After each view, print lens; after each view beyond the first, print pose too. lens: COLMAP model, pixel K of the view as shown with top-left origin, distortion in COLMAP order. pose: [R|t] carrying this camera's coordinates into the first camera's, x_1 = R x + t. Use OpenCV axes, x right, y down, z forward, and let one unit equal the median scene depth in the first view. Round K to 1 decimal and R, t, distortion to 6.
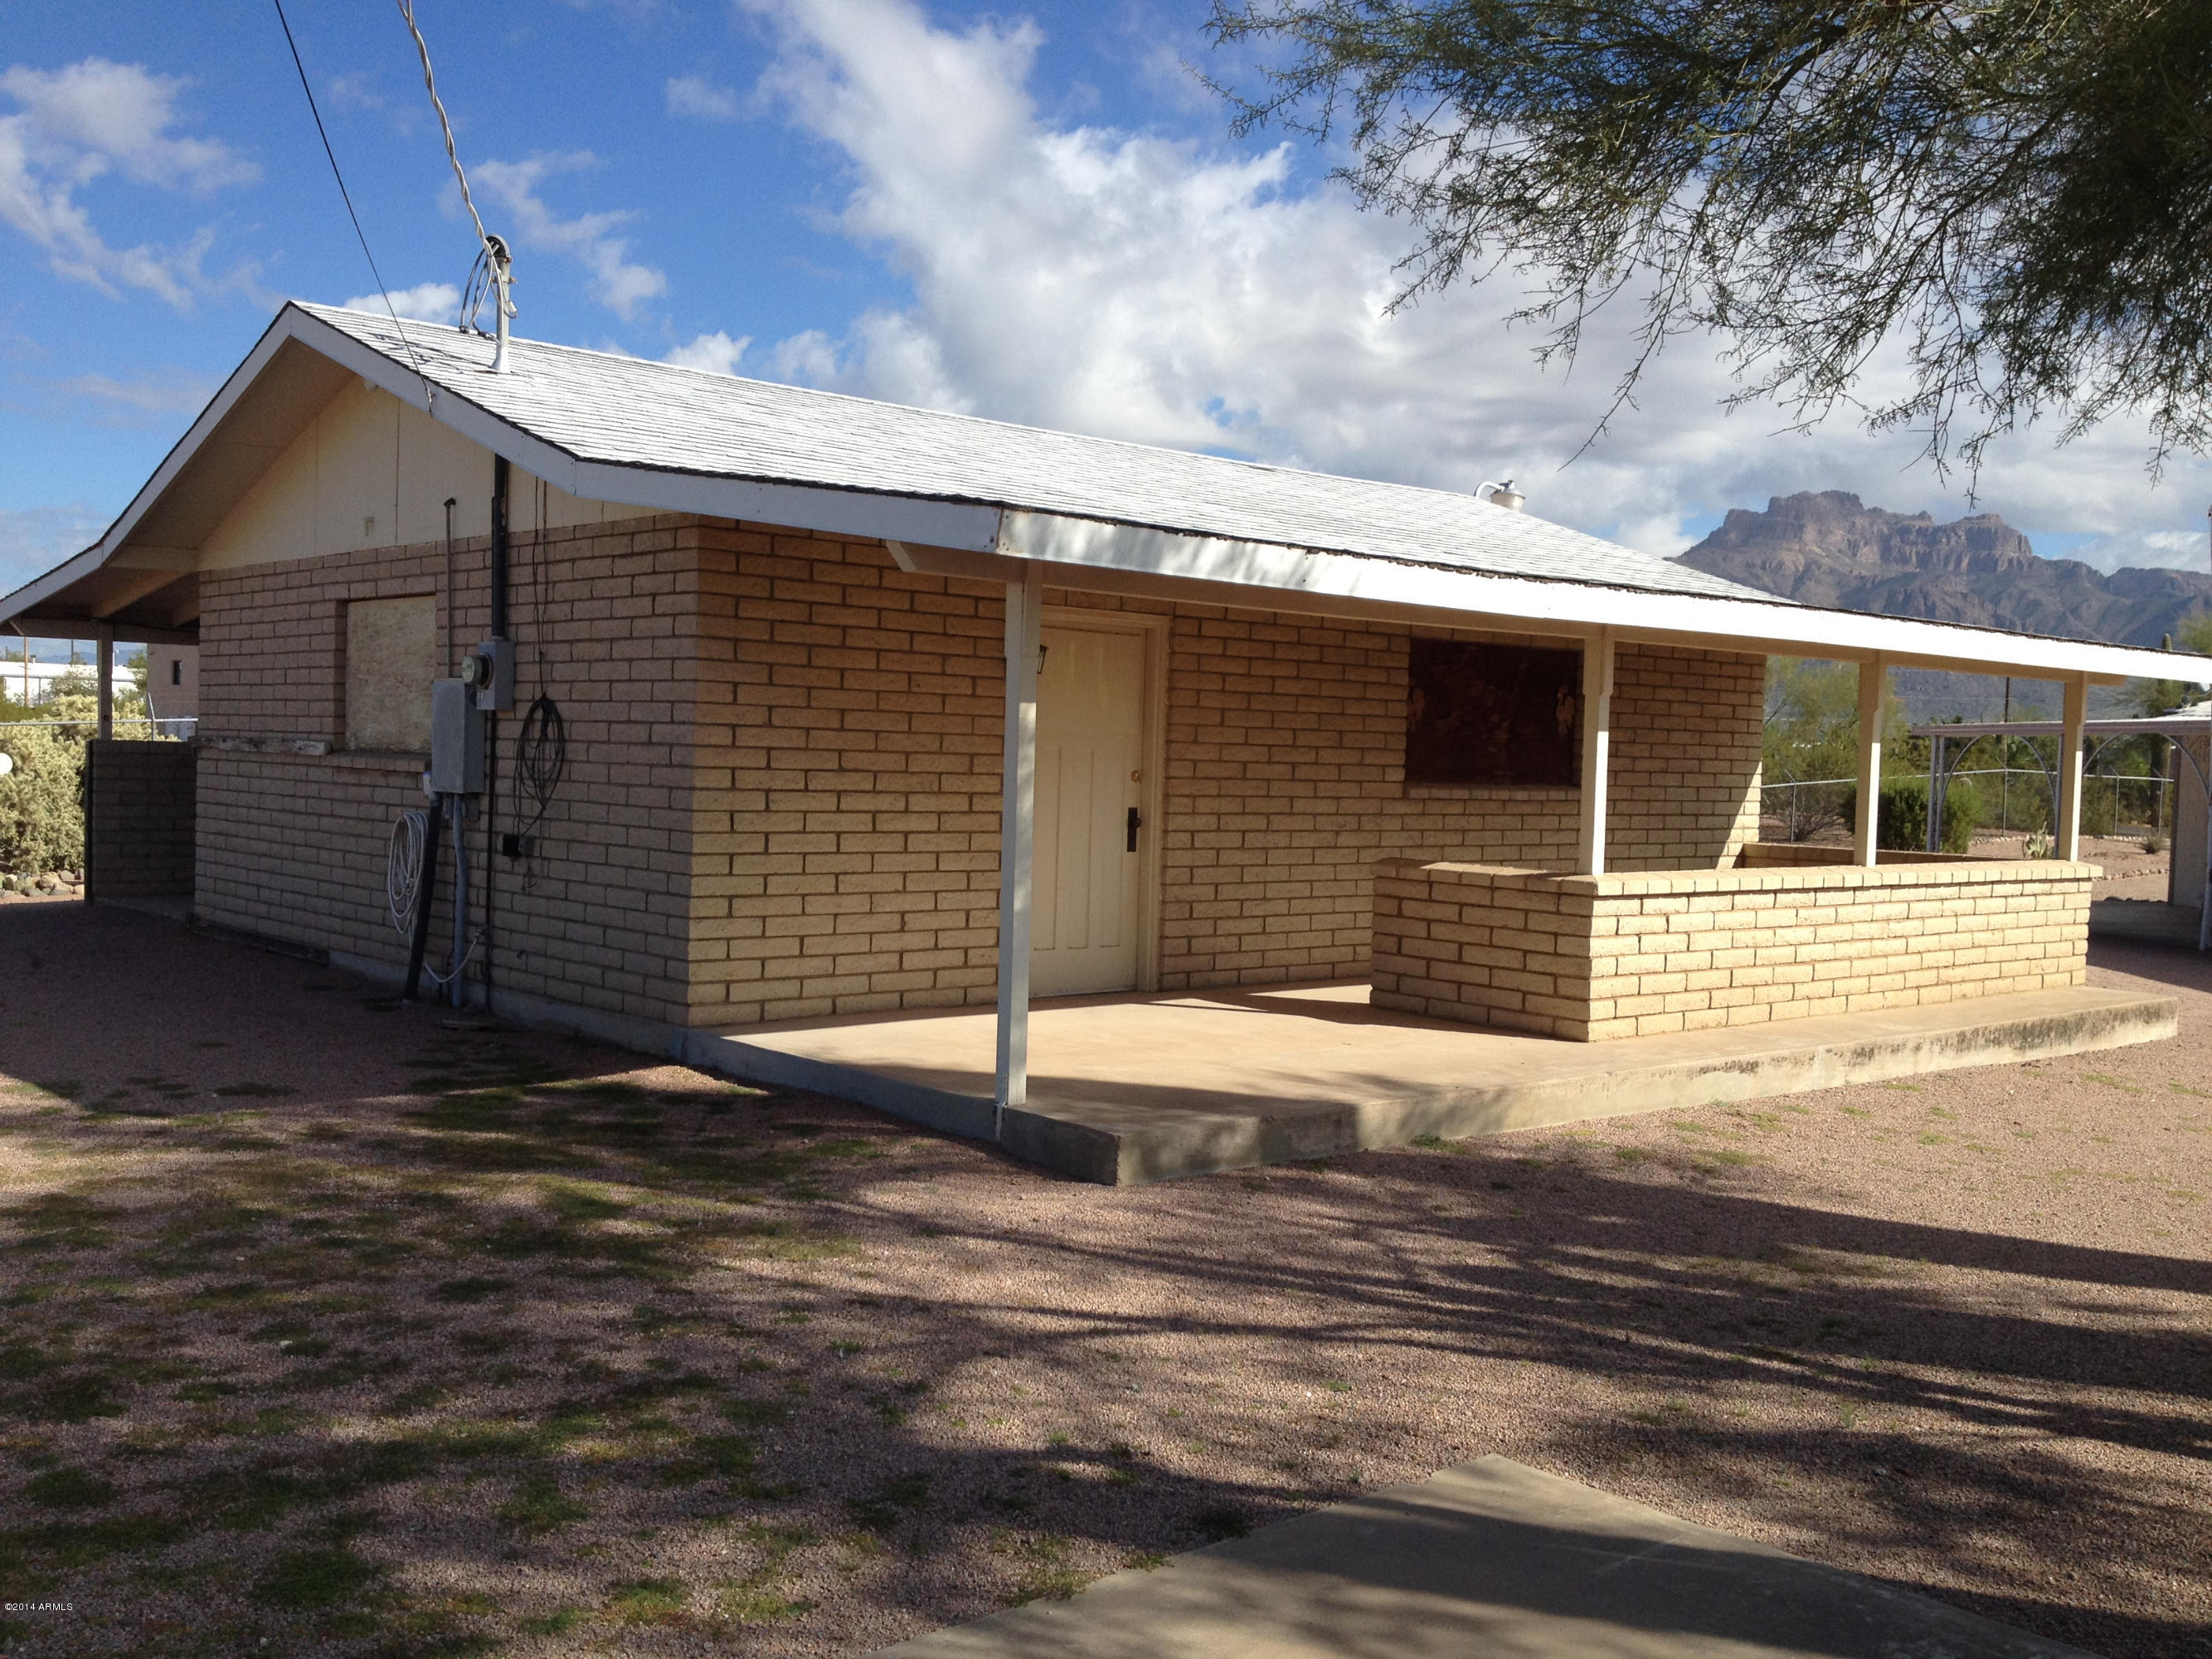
lens RADIAL K [[2084.9, 0, 1106.0], [0, 2084.9, 829.5], [0, 0, 1]] dist [0.202791, -0.628255]
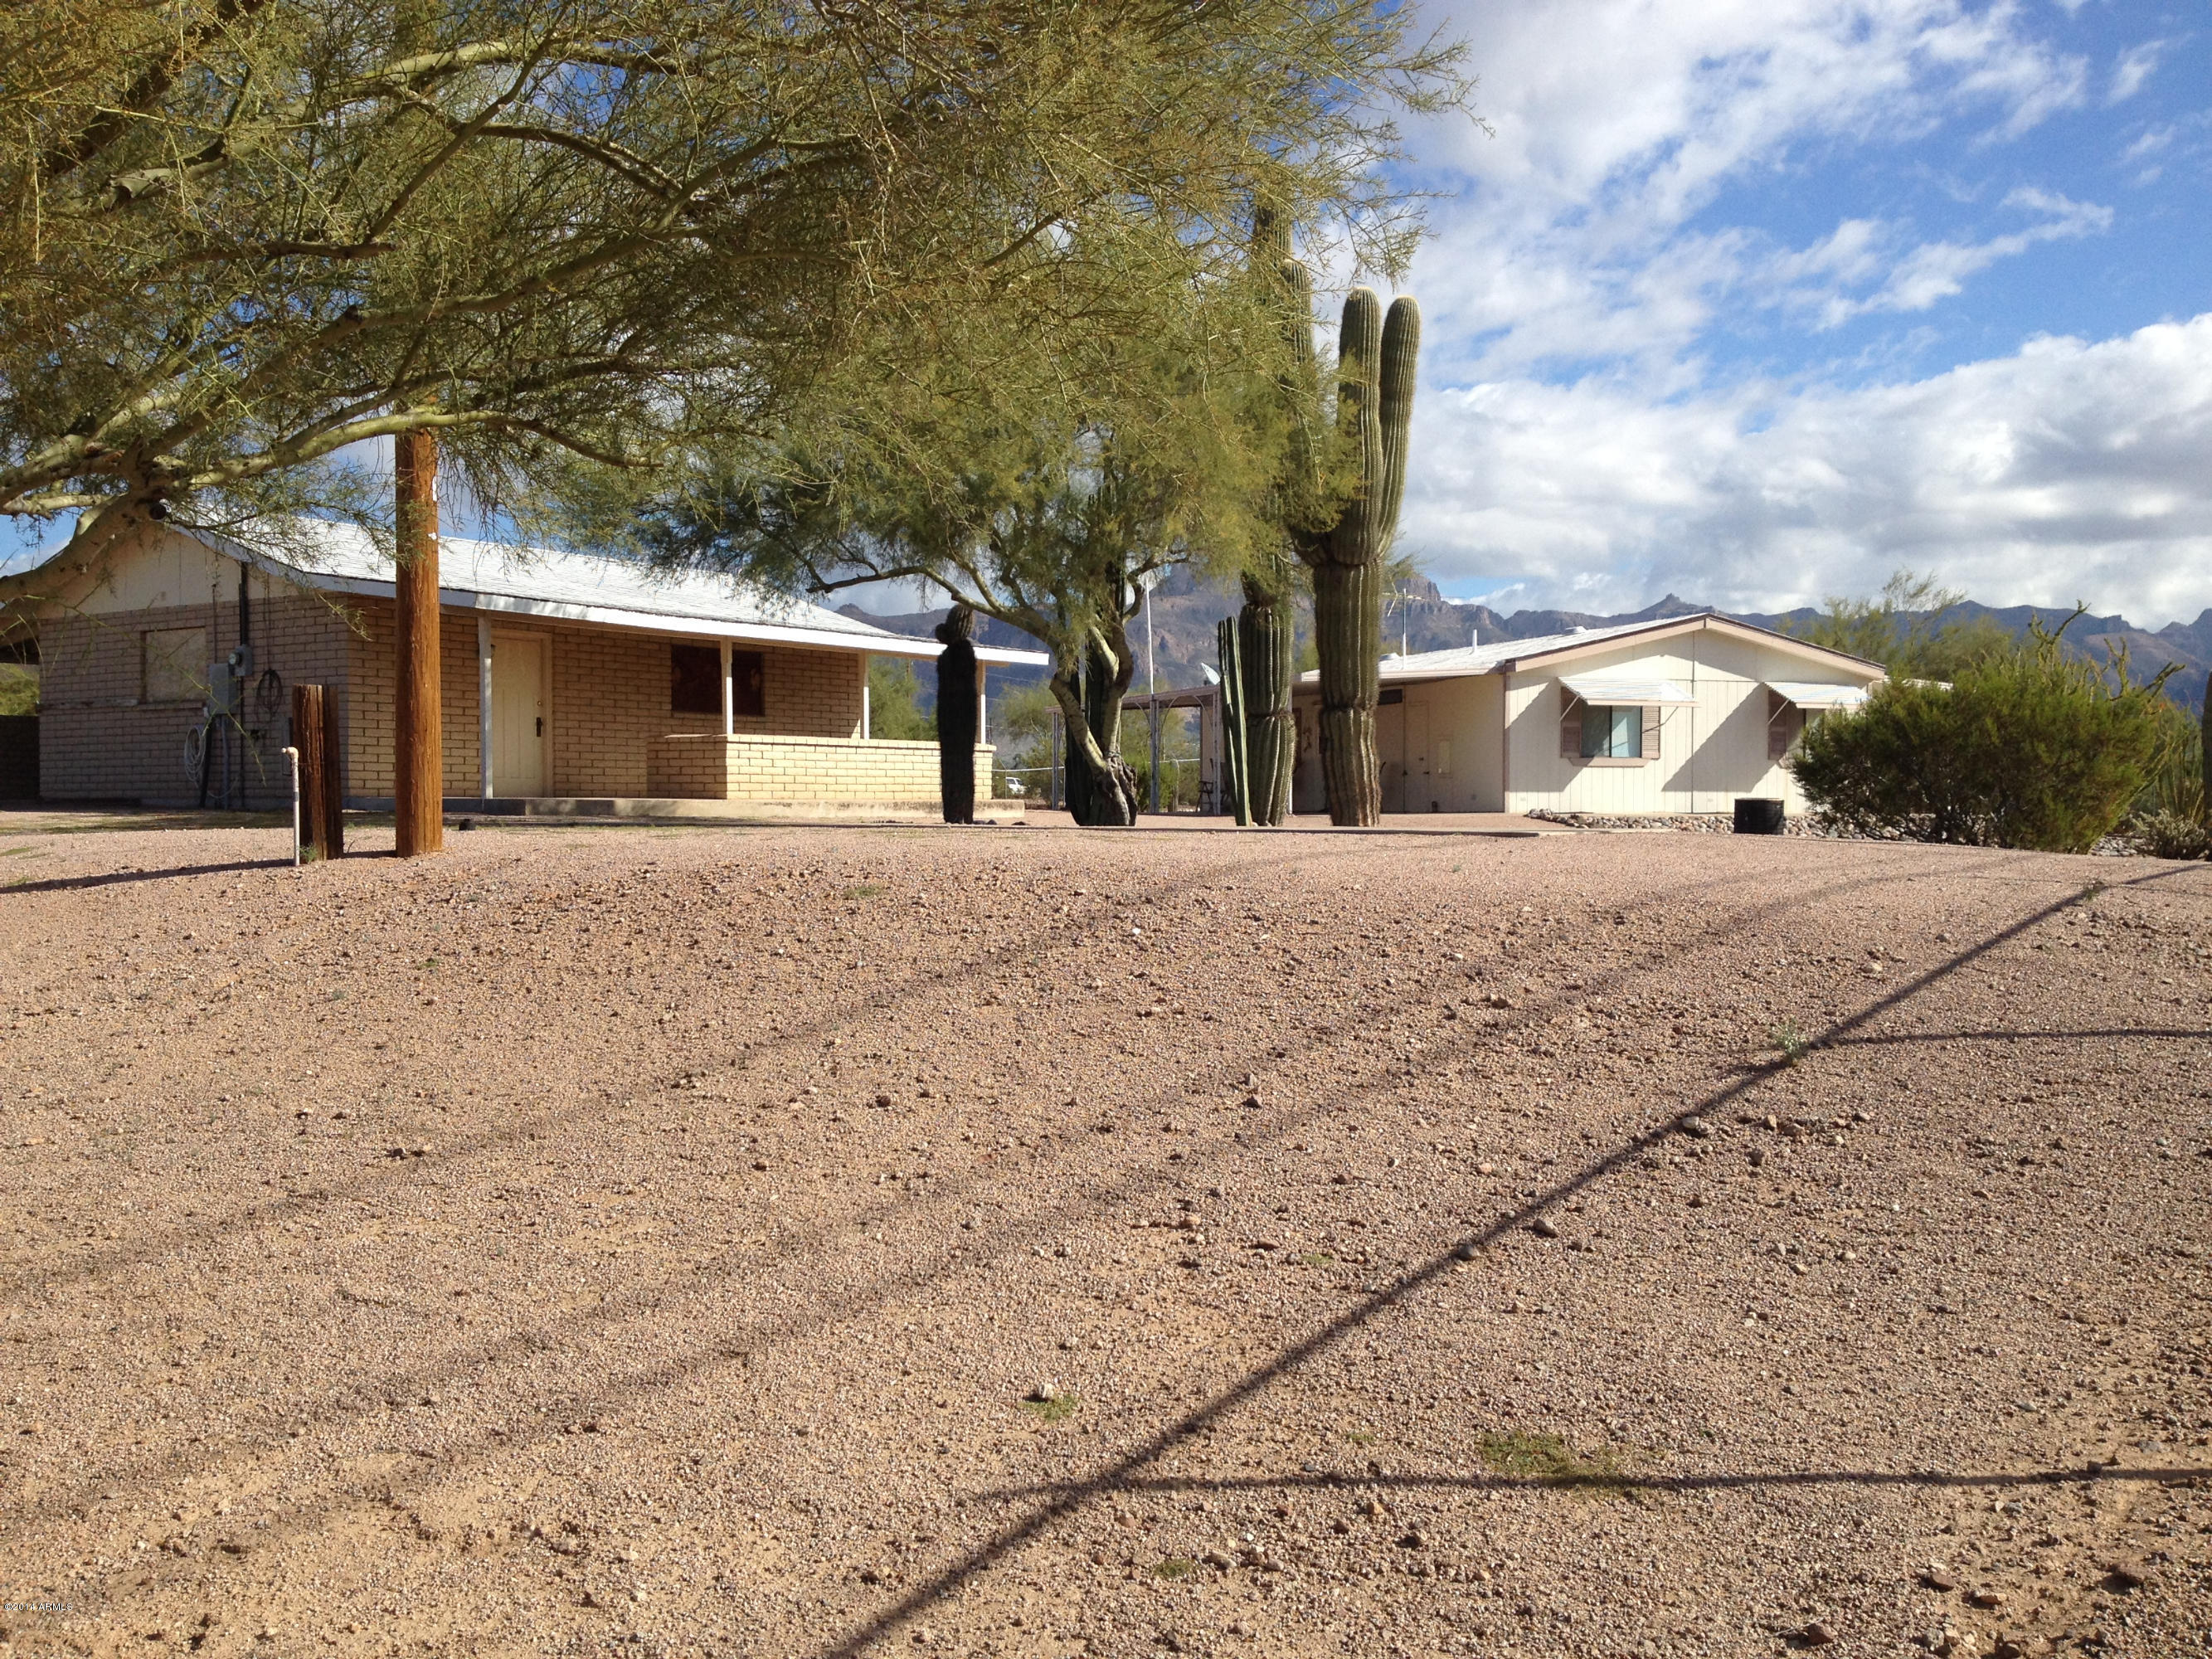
lens RADIAL K [[2084.9, 0, 1106.0], [0, 2084.9, 829.5], [0, 0, 1]] dist [0.202791, -0.628255]
pose [[0.969926, -0.031205, 0.241390, 0.058715], [0.036464, 0.999184, -0.017348, 0.190072], [-0.240652, 0.025629, 0.970273, -1.502315]]
